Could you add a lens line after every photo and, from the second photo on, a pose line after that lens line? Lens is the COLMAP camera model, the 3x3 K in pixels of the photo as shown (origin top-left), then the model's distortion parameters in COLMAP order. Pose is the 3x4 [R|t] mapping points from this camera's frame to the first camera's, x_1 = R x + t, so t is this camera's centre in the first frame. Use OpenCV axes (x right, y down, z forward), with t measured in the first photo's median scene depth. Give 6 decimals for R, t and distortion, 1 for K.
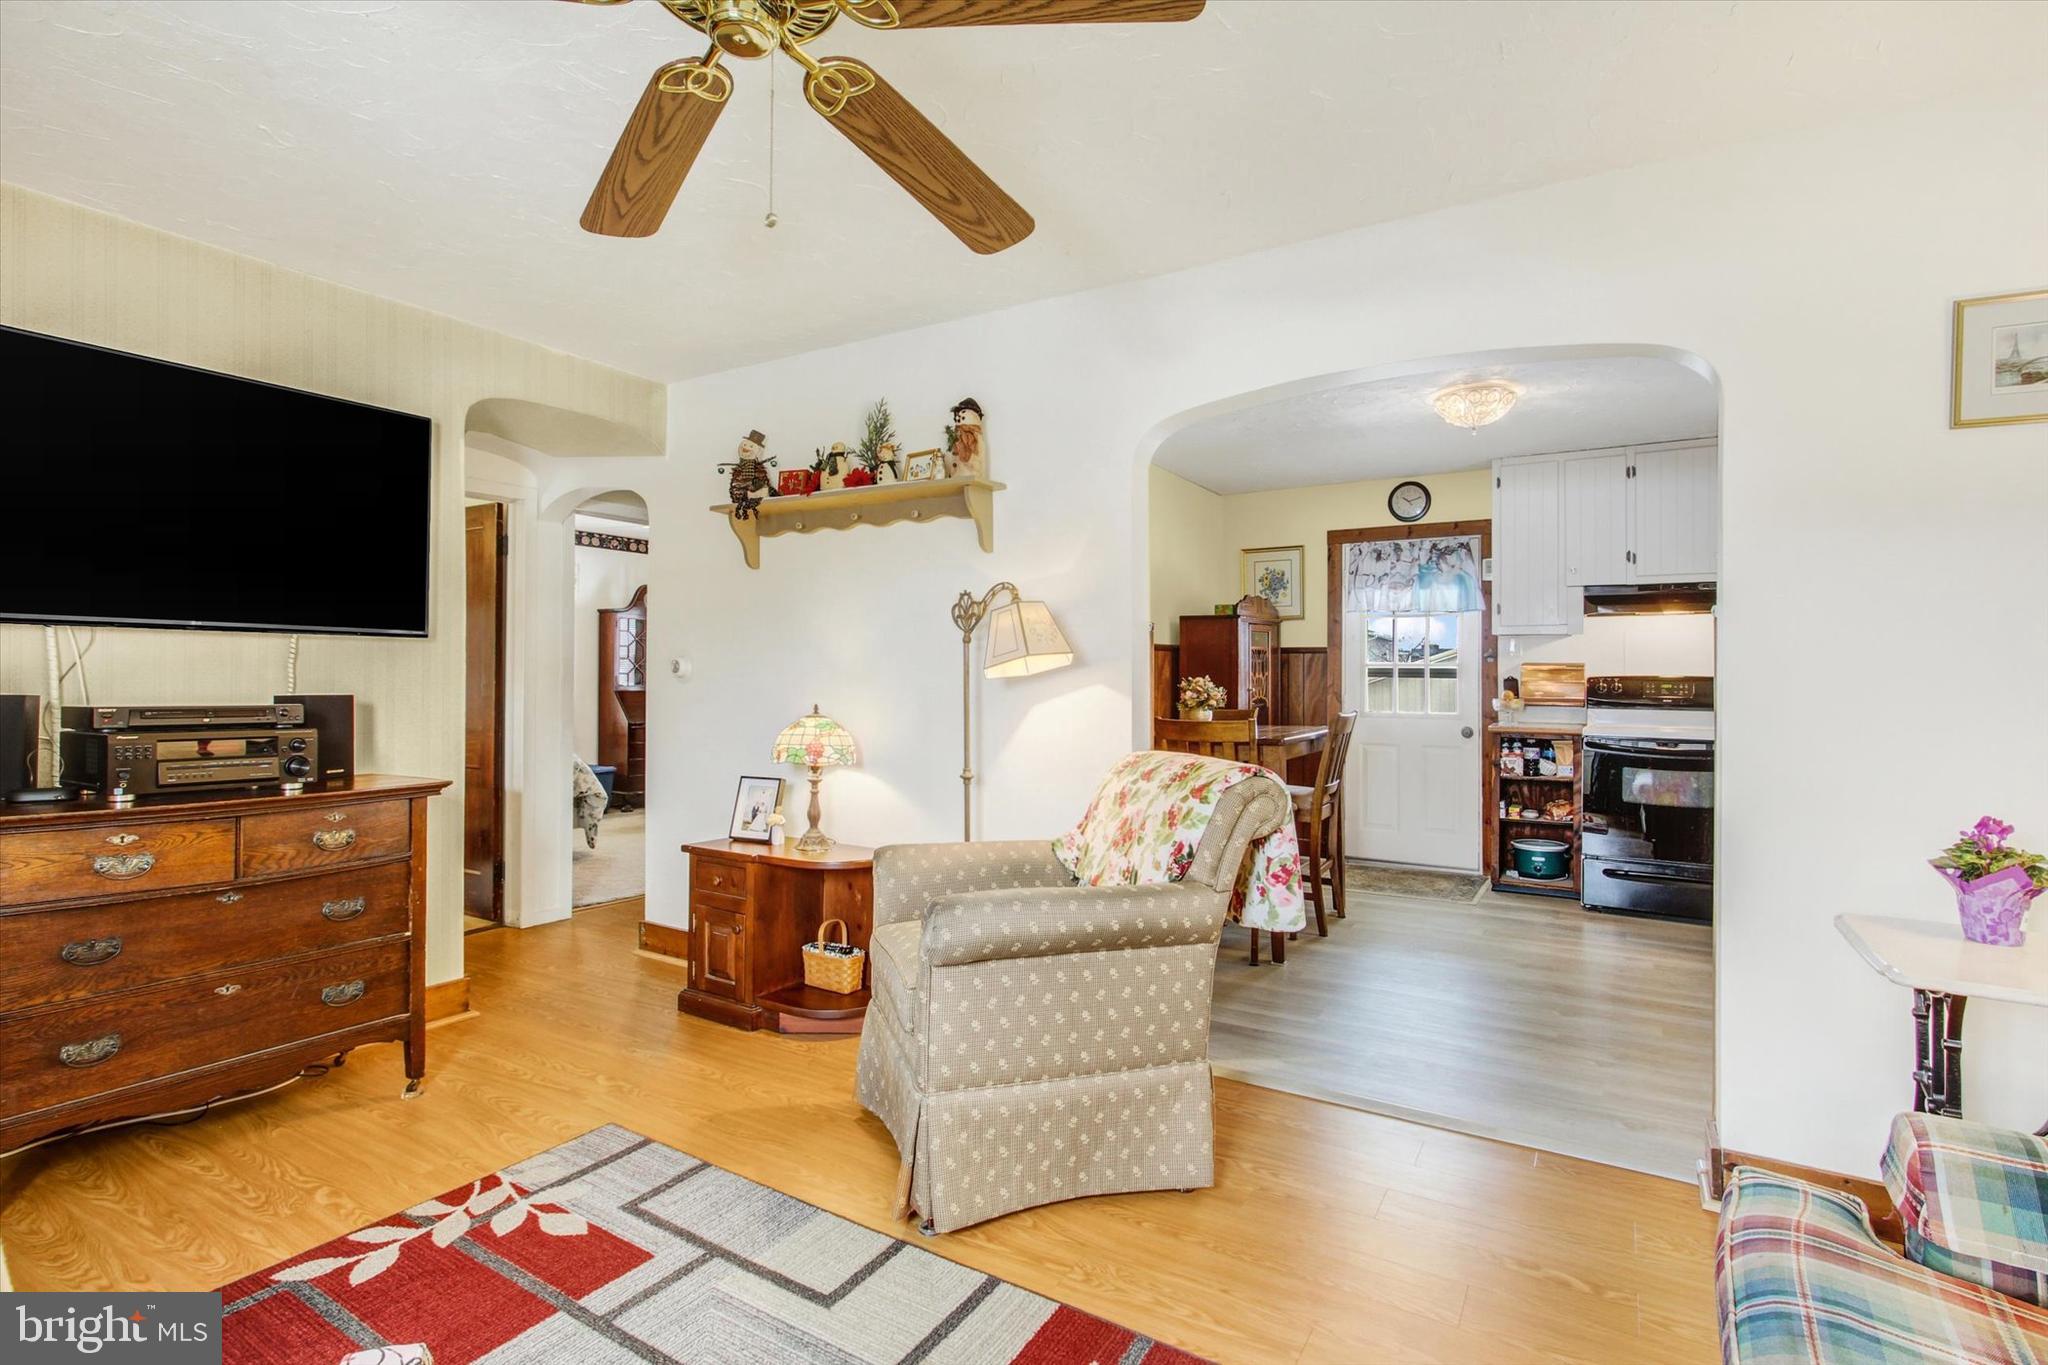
lens RADIAL K [[981.9, 0, 1031.6], [0, 981.9, 667.0], [0, 0, 1]] dist [-0.022519, 0.003692]
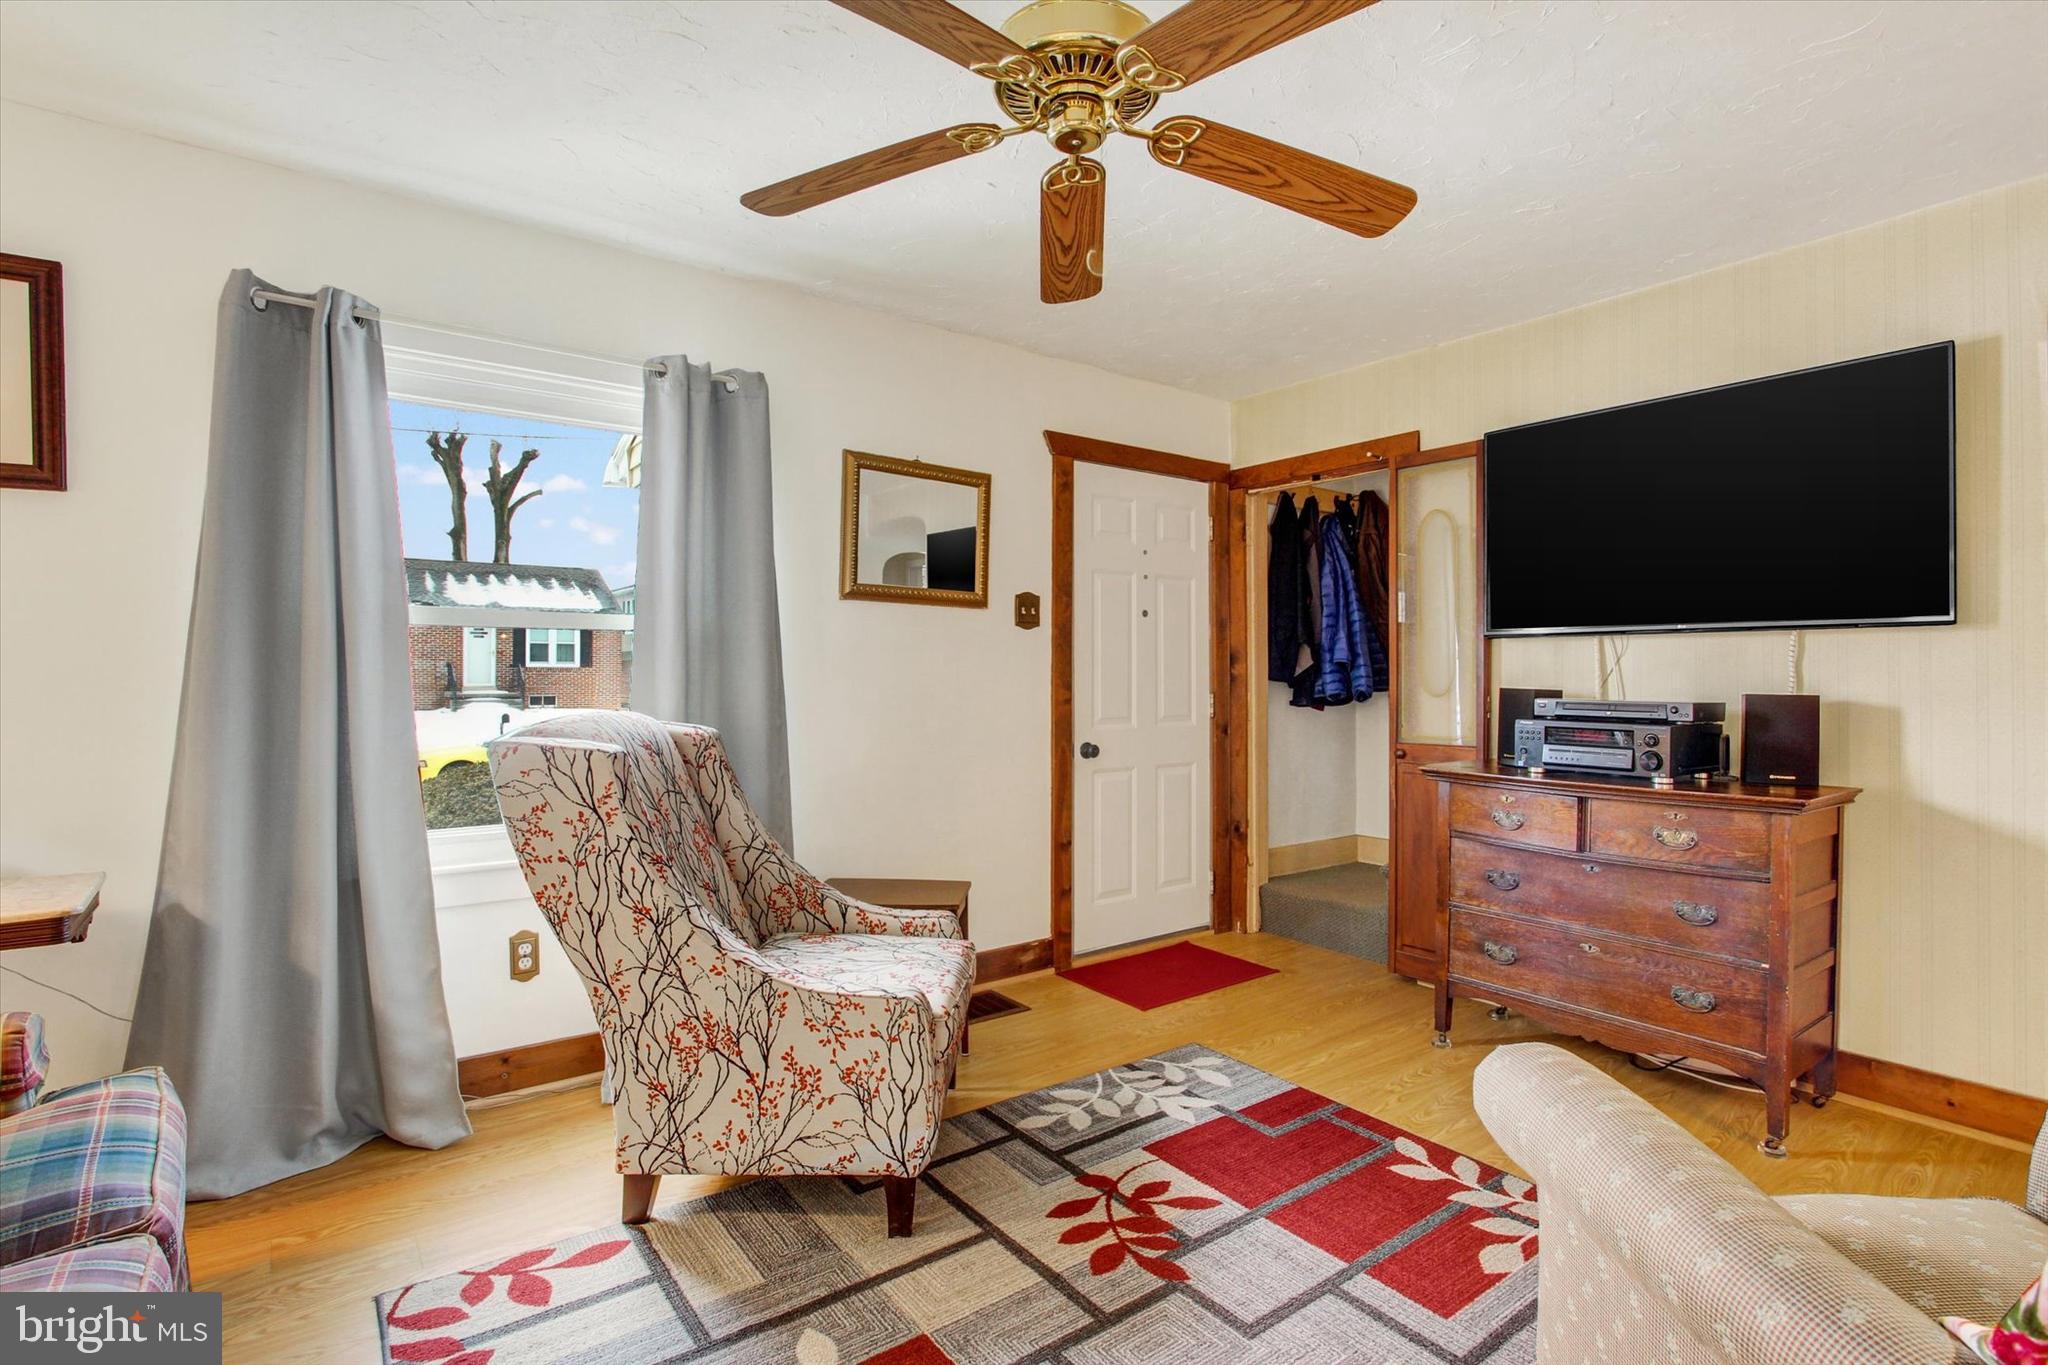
lens RADIAL K [[981.9, 0, 1024.7], [0, 981.9, 667.4], [0, 0, 1]] dist [-0.022519, 0.003692]
pose [[-0.378356, -0.010823, -0.925597, 0.213974], [0.007753, 0.999860, -0.014860, 0.005705], [0.925628, -0.012798, -0.378219, 0.355650]]
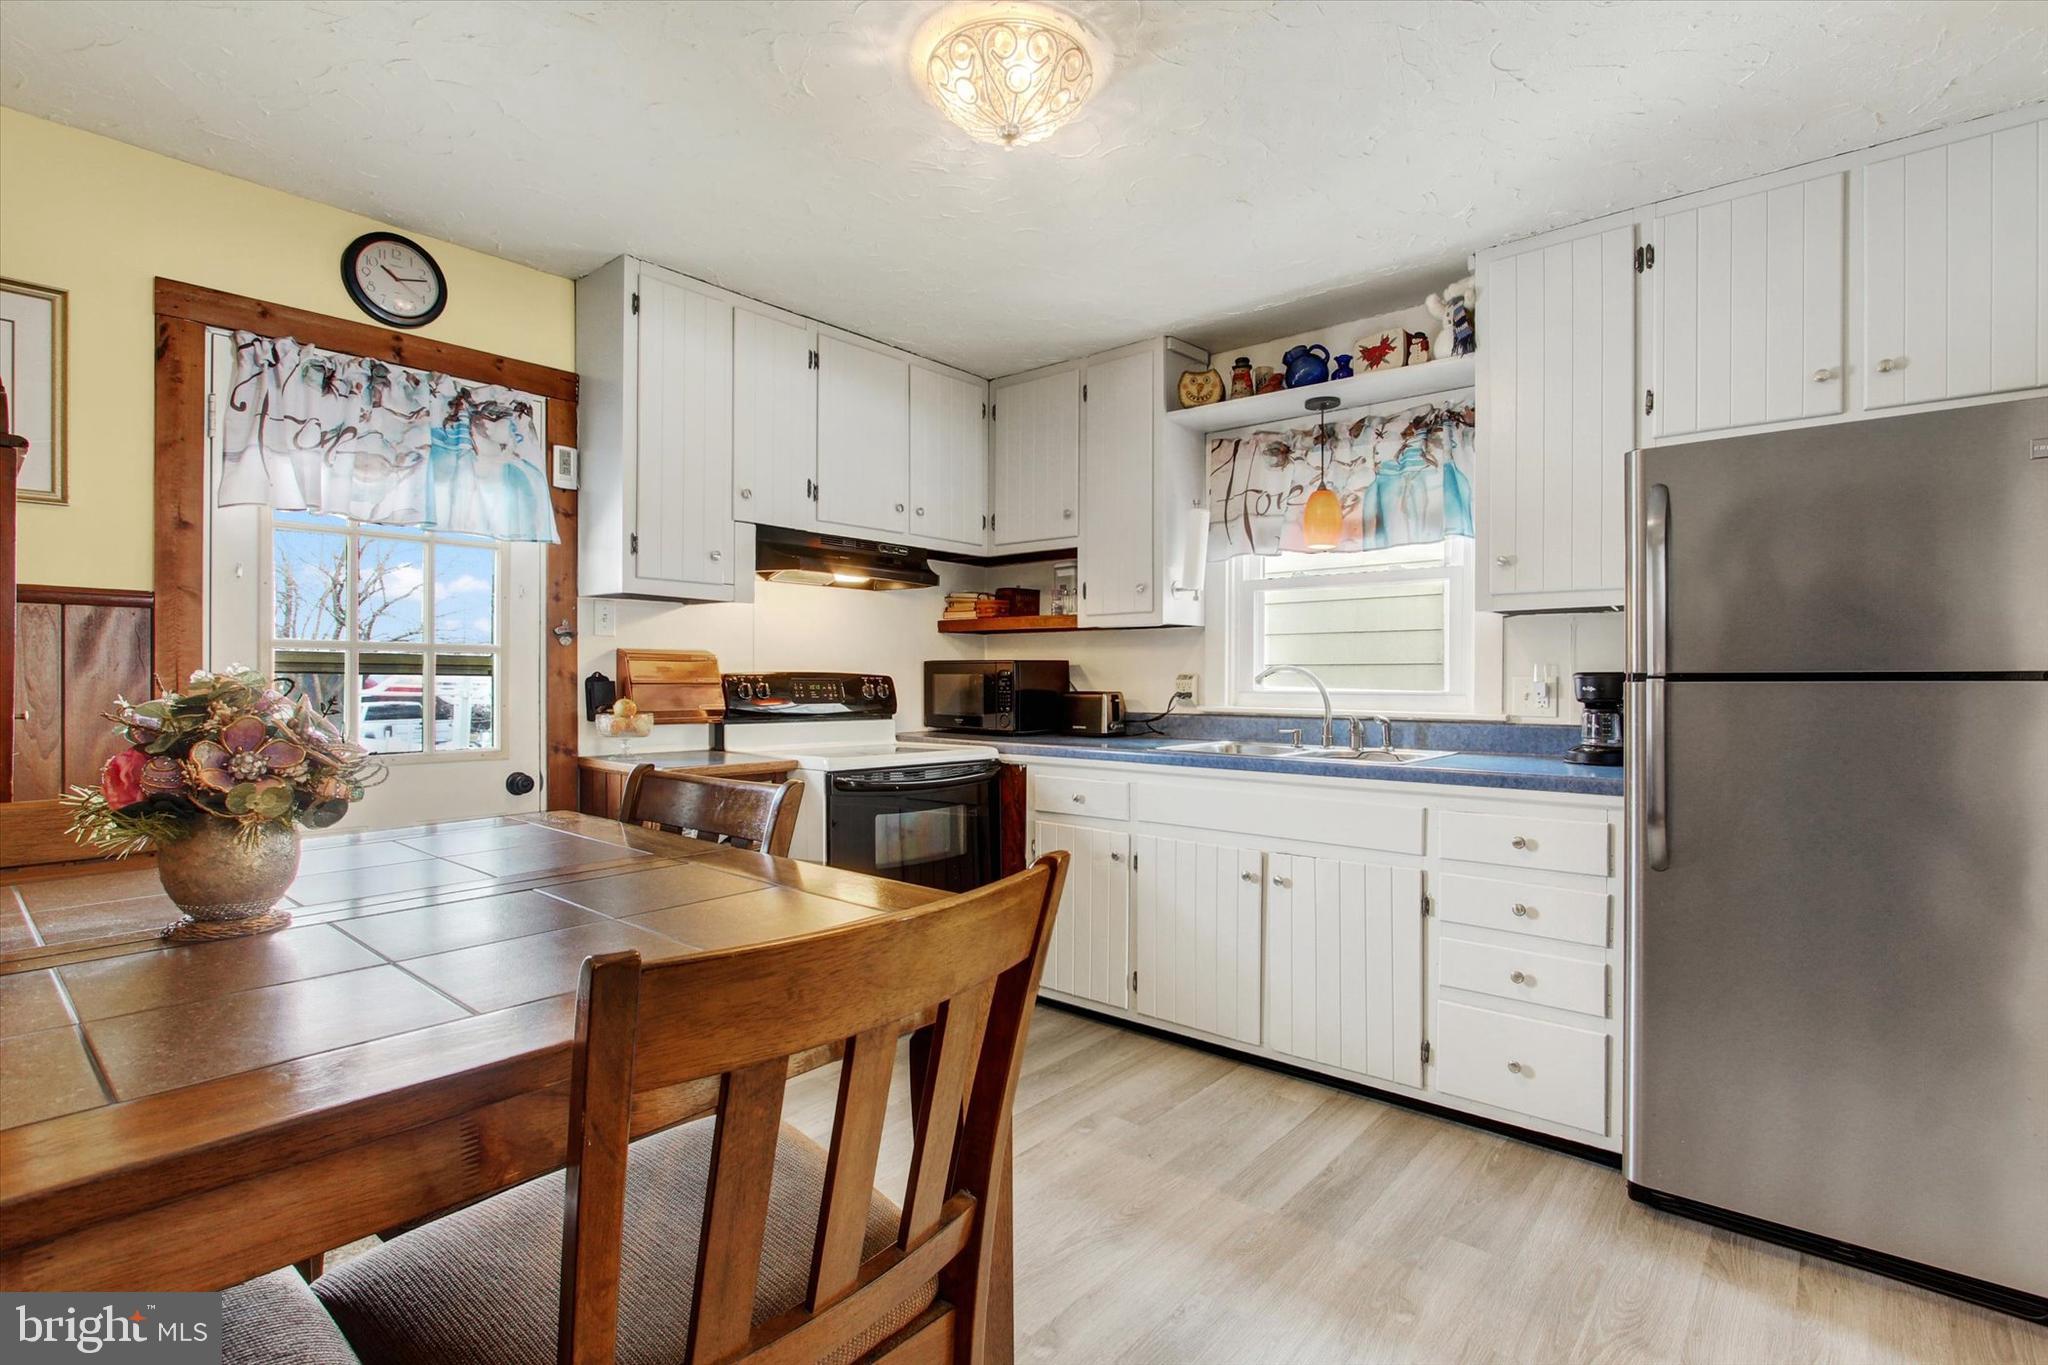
lens RADIAL K [[981.9, 0, 1037.4], [0, 981.9, 684.9], [0, 0, 1]] dist [-0.022519, 0.003692]
pose [[0.159940, -0.006312, 0.987107, -0.005574], [-0.012337, 0.999889, 0.008393, 0.008977], [-0.987050, -0.013520, 0.159844, 0.703707]]
